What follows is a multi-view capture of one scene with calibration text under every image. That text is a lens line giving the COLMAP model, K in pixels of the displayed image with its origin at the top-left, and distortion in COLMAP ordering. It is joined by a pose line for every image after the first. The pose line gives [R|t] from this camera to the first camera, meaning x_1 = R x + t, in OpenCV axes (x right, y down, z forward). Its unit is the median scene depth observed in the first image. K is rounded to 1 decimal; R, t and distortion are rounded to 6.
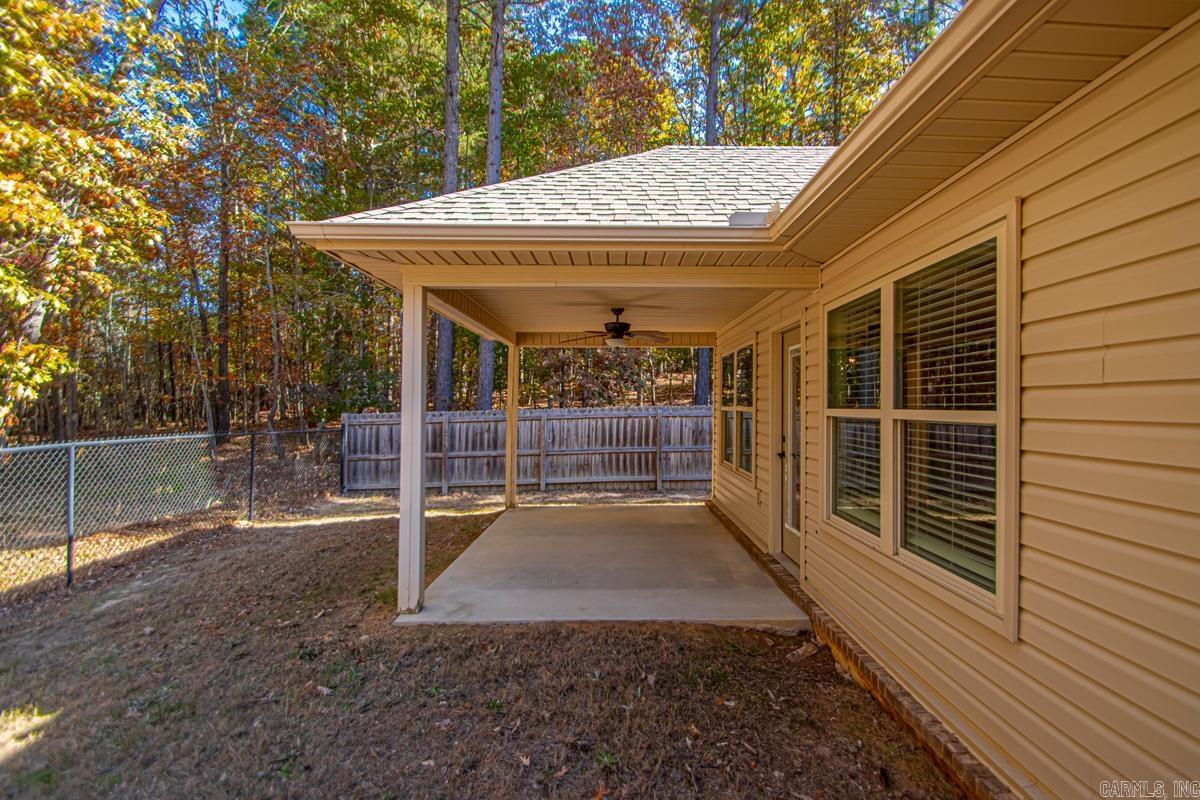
lens RADIAL K [[565.6, 0, 610.5], [0, 565.6, 411.4], [0, 0, 1]] dist [0.003103, -0.000221]
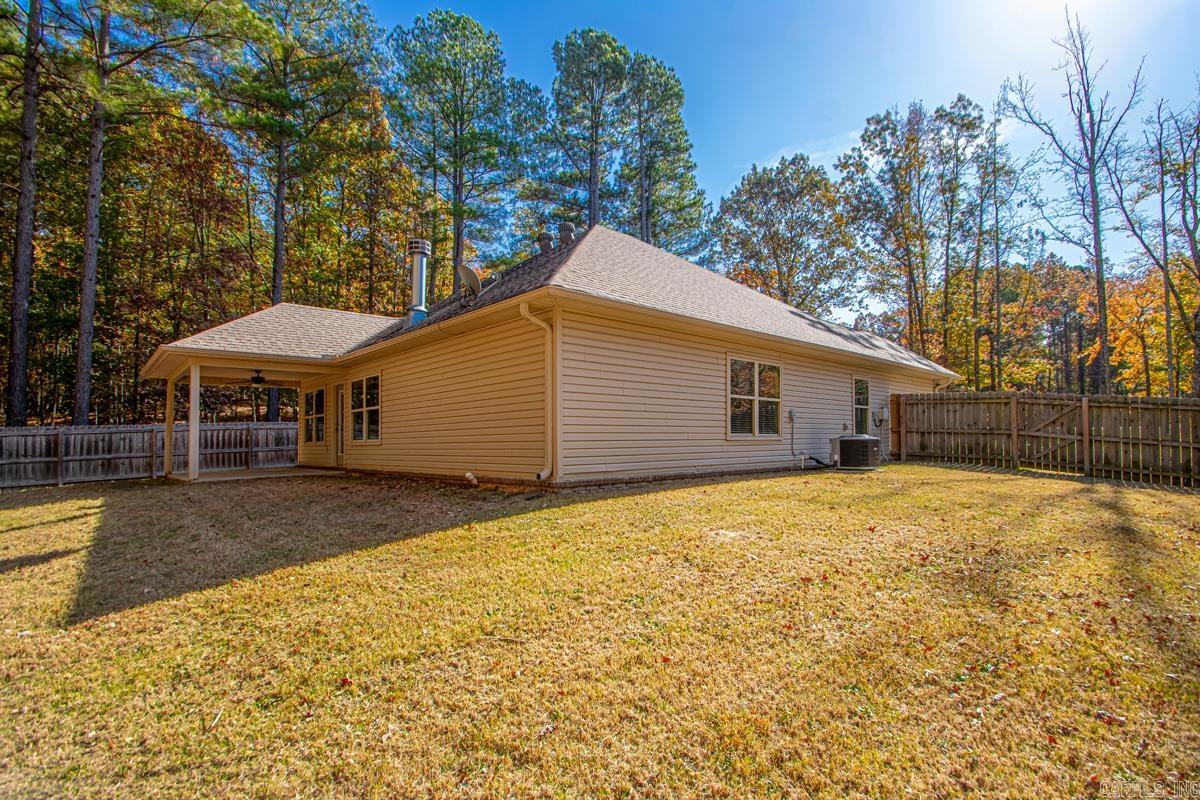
lens RADIAL K [[590.4, 0, 639.8], [0, 590.4, 415.1], [0, 0, 1]] dist [0.029082, -0.024043]
pose [[0.714856, 0.011812, 0.699172, -0.294995], [0.031608, 0.998290, -0.049183, 0.085581], [-0.698557, 0.057258, 0.713260, -0.929223]]
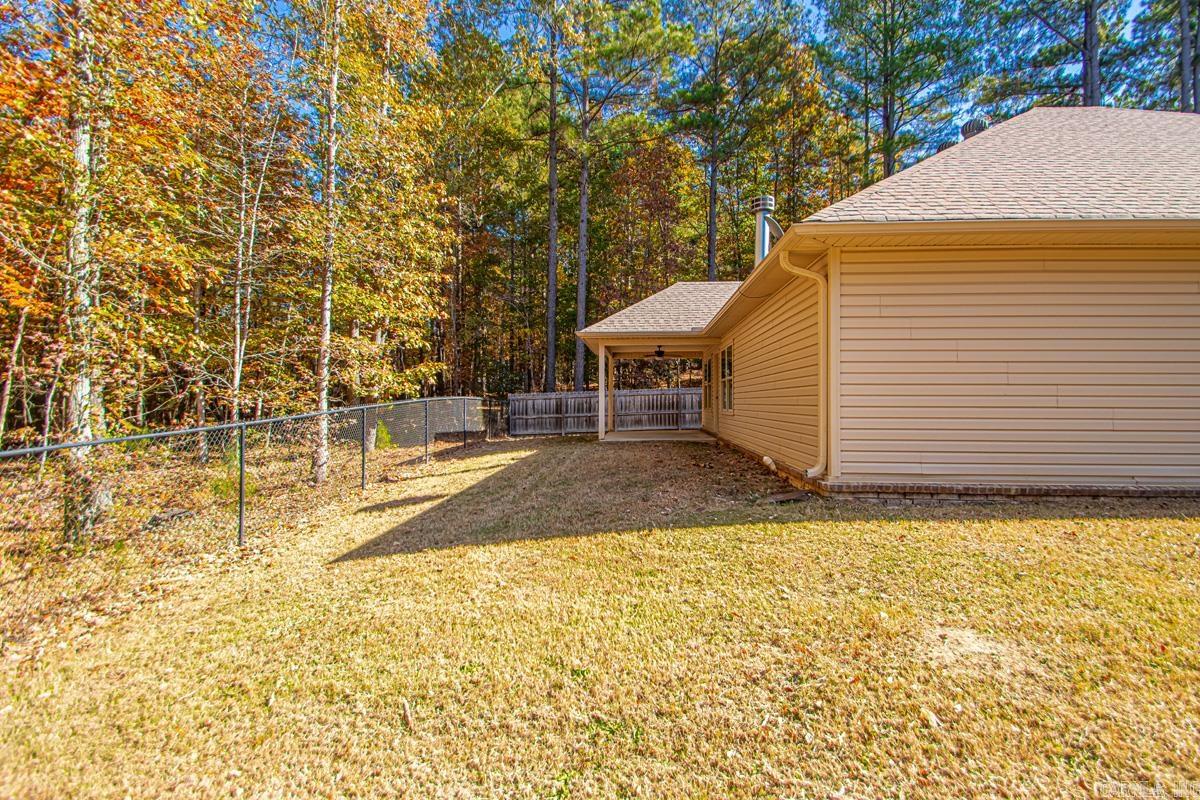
lens RADIAL K [[584.2, 0, 600.0], [0, 584.2, 400.0], [0, 0, 1]] dist [0.002576, -0.009395]
pose [[0.997628, -0.009218, -0.068217, -0.041460], [0.008011, 0.999807, -0.017946, 0.060497], [0.068369, 0.017357, 0.997509, -0.890149]]
